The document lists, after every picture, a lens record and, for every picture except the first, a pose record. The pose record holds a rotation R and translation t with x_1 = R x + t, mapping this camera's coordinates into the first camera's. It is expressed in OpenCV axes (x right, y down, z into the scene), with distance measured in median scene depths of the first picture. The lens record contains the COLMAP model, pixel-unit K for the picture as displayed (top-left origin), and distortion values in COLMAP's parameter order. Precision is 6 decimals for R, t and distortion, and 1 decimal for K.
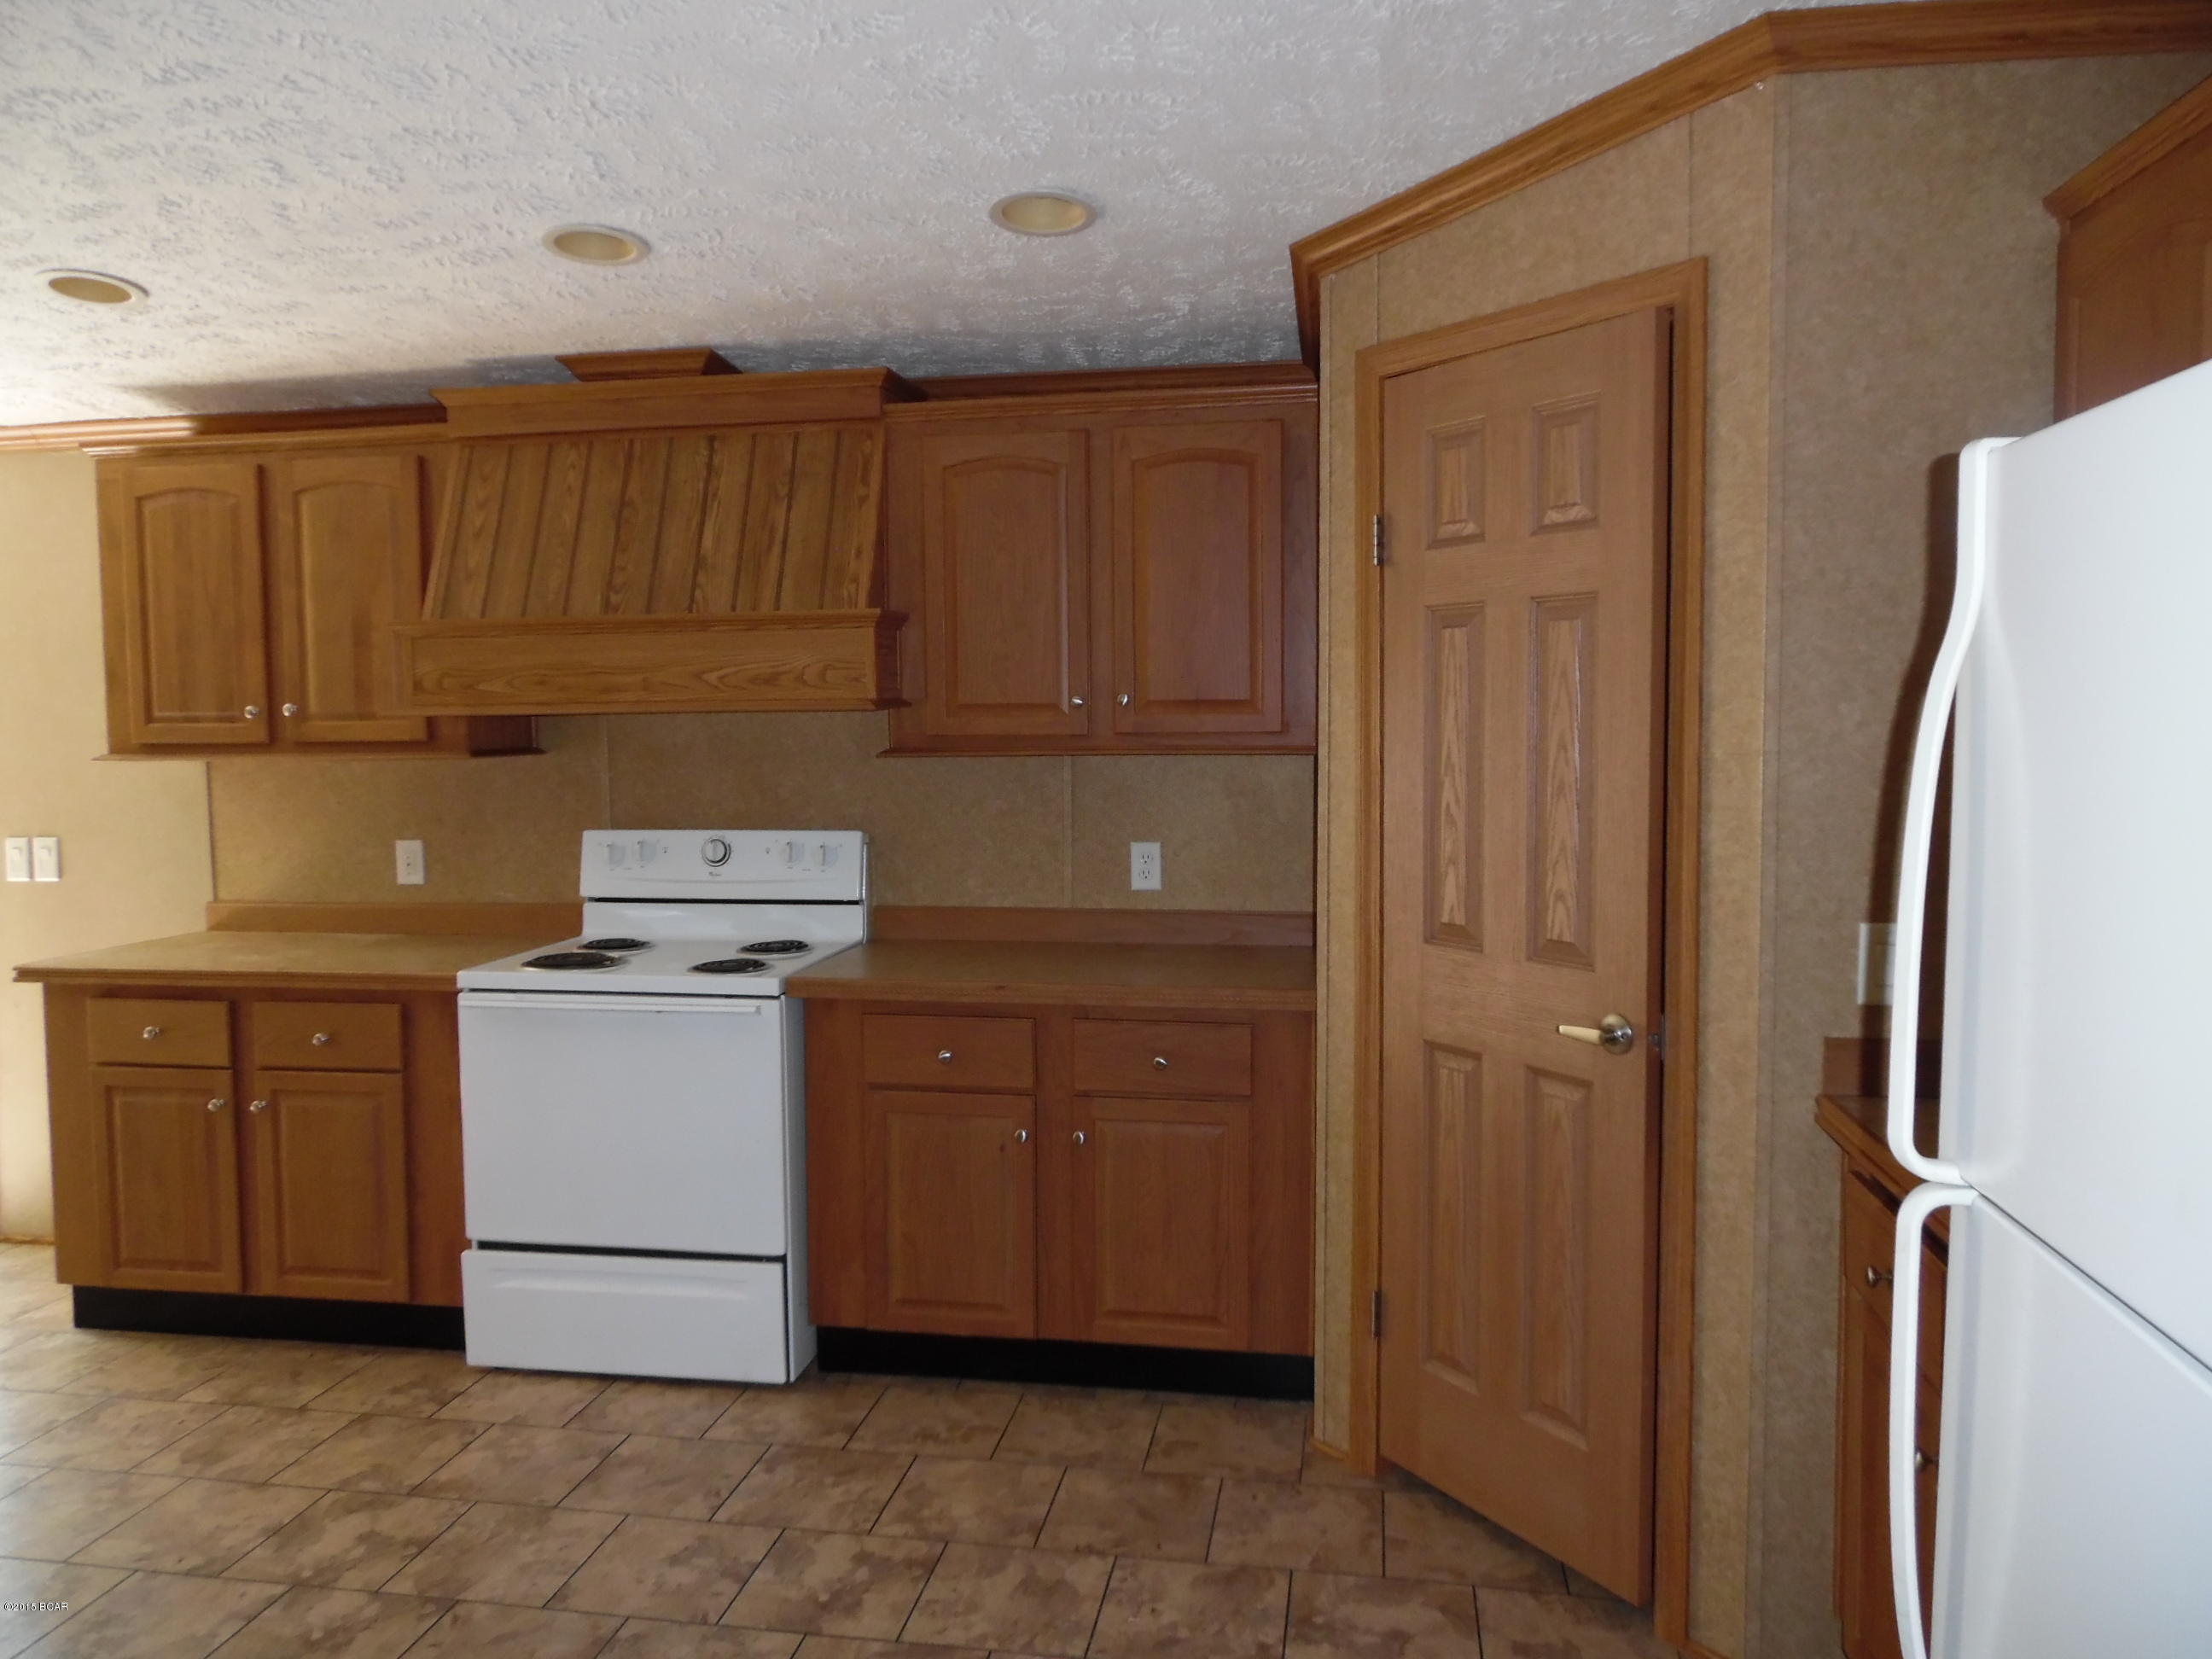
lens RADIAL K [[1566.1, 0, 1105.5], [0, 1566.1, 797.0], [0, 0, 1]] dist [0.002386, -0.023637]
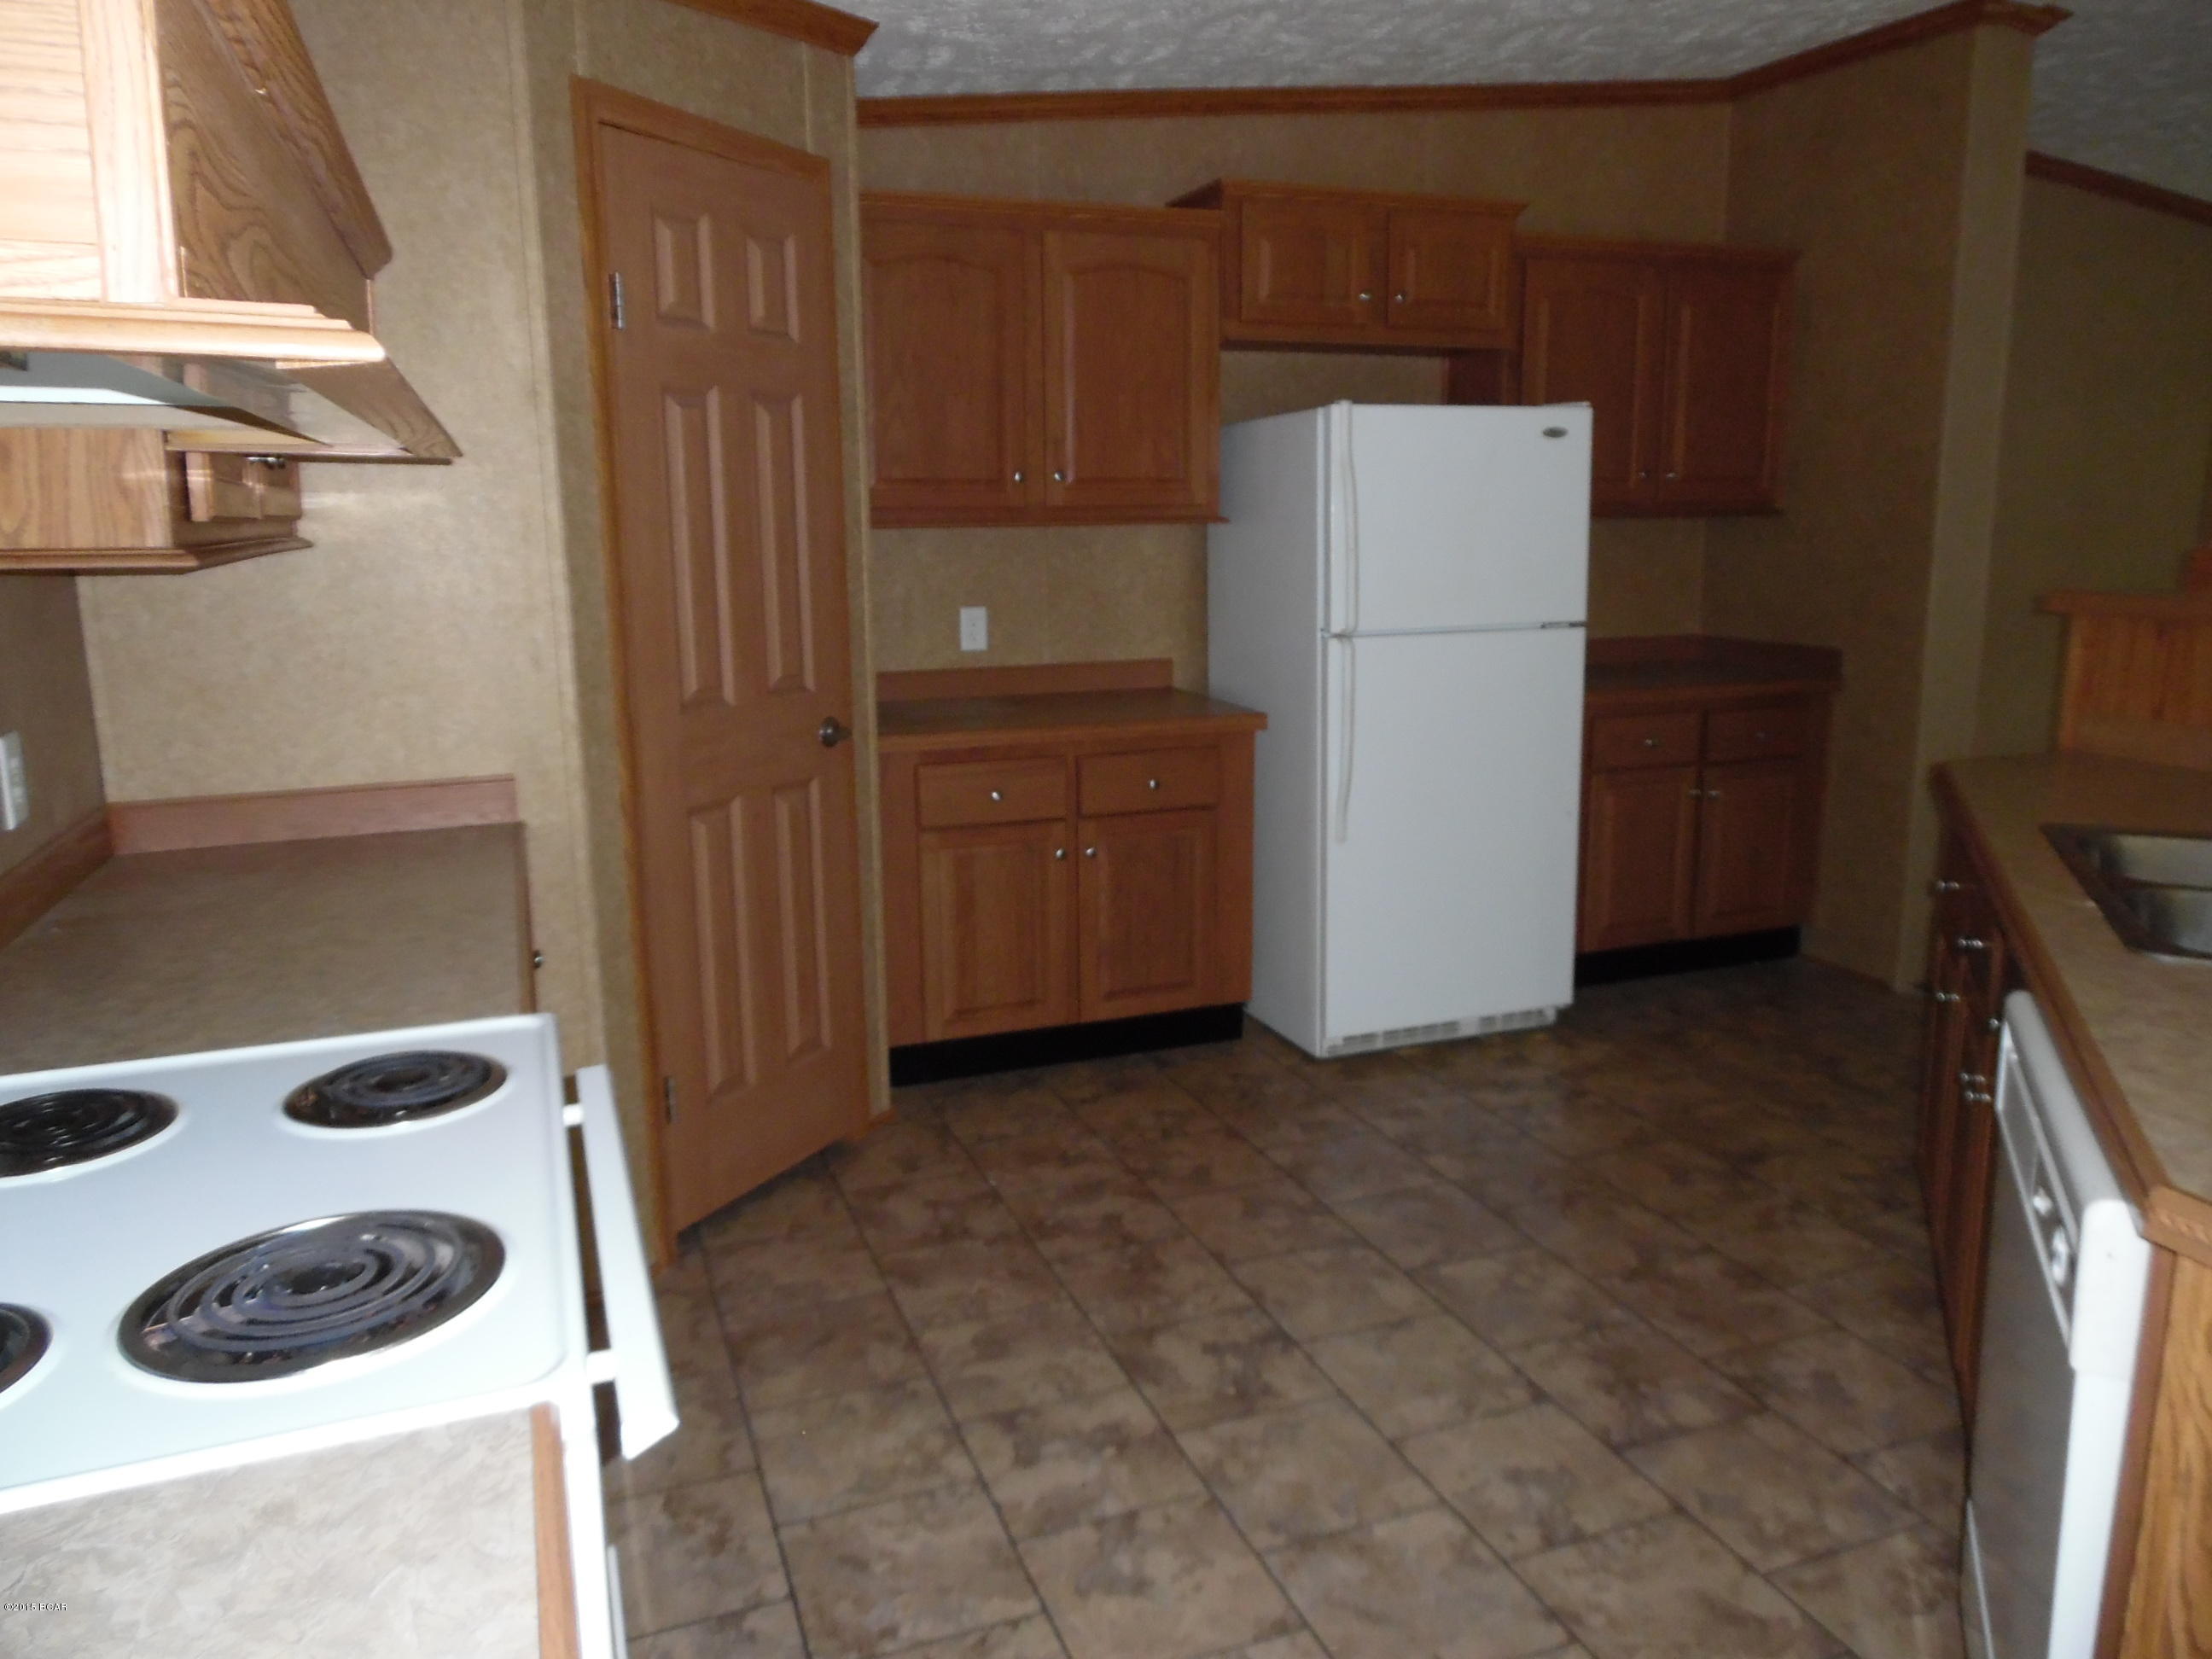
lens RADIAL K [[1566.1, 0, 1105.5], [0, 1566.1, 797.0], [0, 0, 1]] dist [0.002386, -0.023637]
pose [[-0.509259, -0.145327, 0.848254, -0.875406], [0.063842, 0.976544, 0.205634, -0.054776], [-0.858242, 0.158875, -0.488036, 1.343110]]
